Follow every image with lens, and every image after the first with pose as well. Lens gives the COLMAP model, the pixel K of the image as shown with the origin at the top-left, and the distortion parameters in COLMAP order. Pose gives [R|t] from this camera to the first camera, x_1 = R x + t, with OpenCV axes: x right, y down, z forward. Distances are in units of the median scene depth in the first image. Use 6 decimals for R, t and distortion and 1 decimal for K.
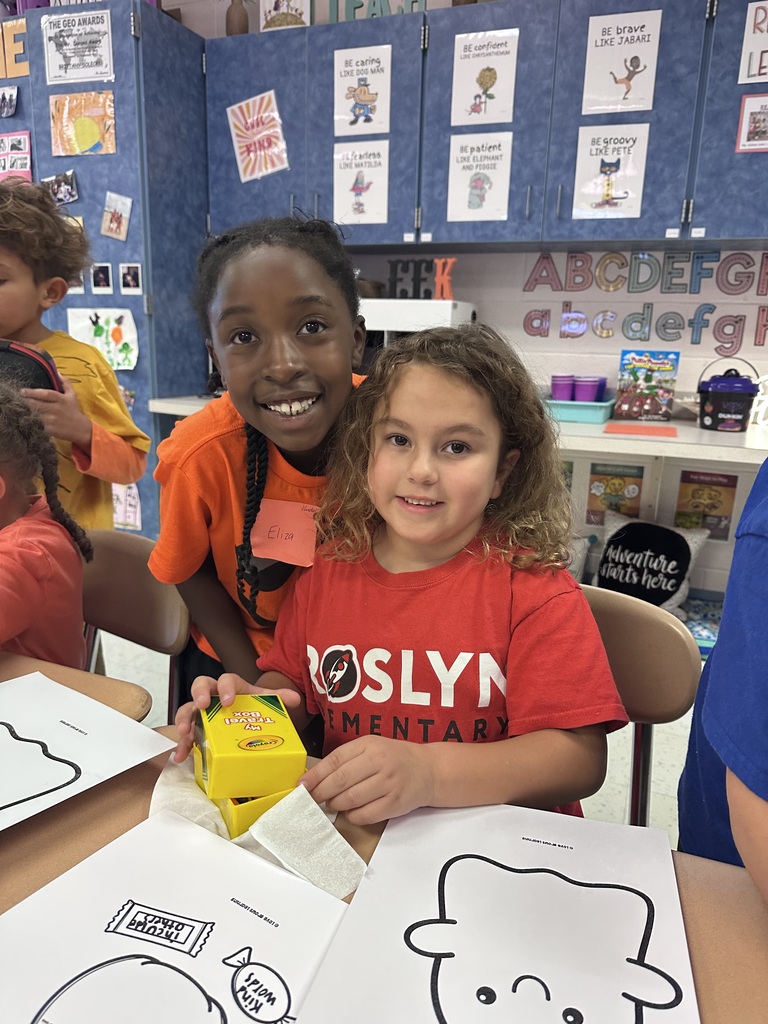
lens RADIAL K [[743.7, 0, 383.6], [0, 743.7, 528.2], [0, 0, 1]] dist [-0.004057, 0.001544]
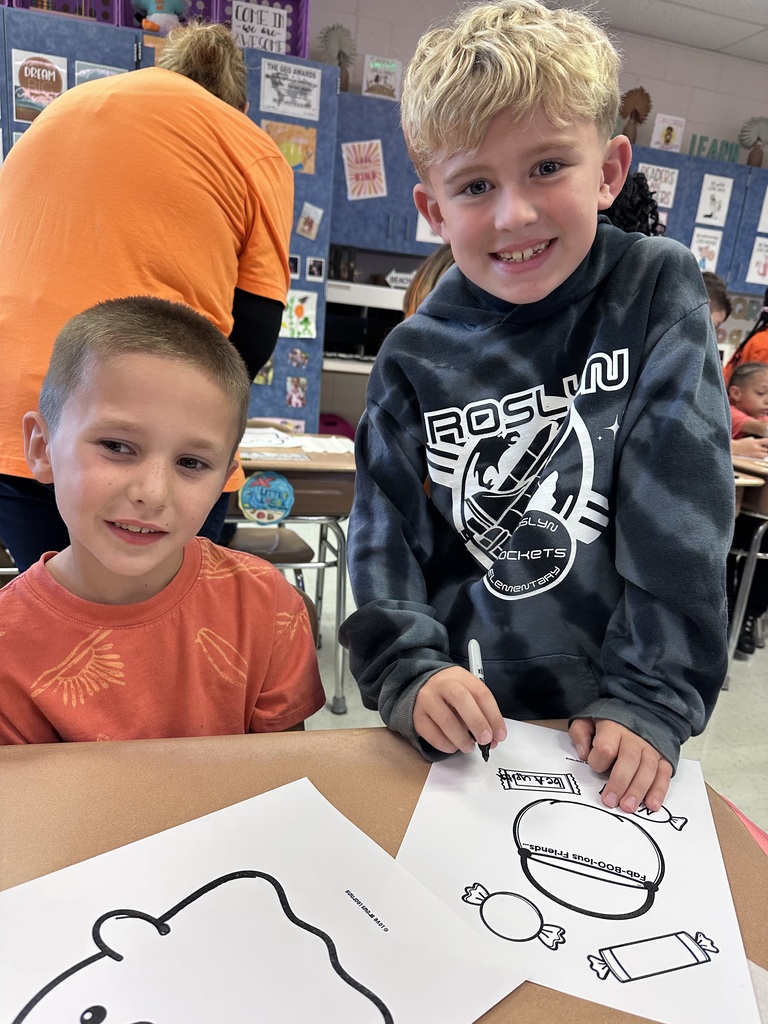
lens RADIAL K [[727.2, 0, 384.0], [0, 727.2, 512.0], [0, 0, 1]] dist [-0.009215, 0.001140]
pose [[0.793761, -0.122364, 0.595793, -1.069714], [0.090629, 0.992413, 0.083080, -0.000851], [-0.601439, -0.011950, 0.798829, -0.119505]]
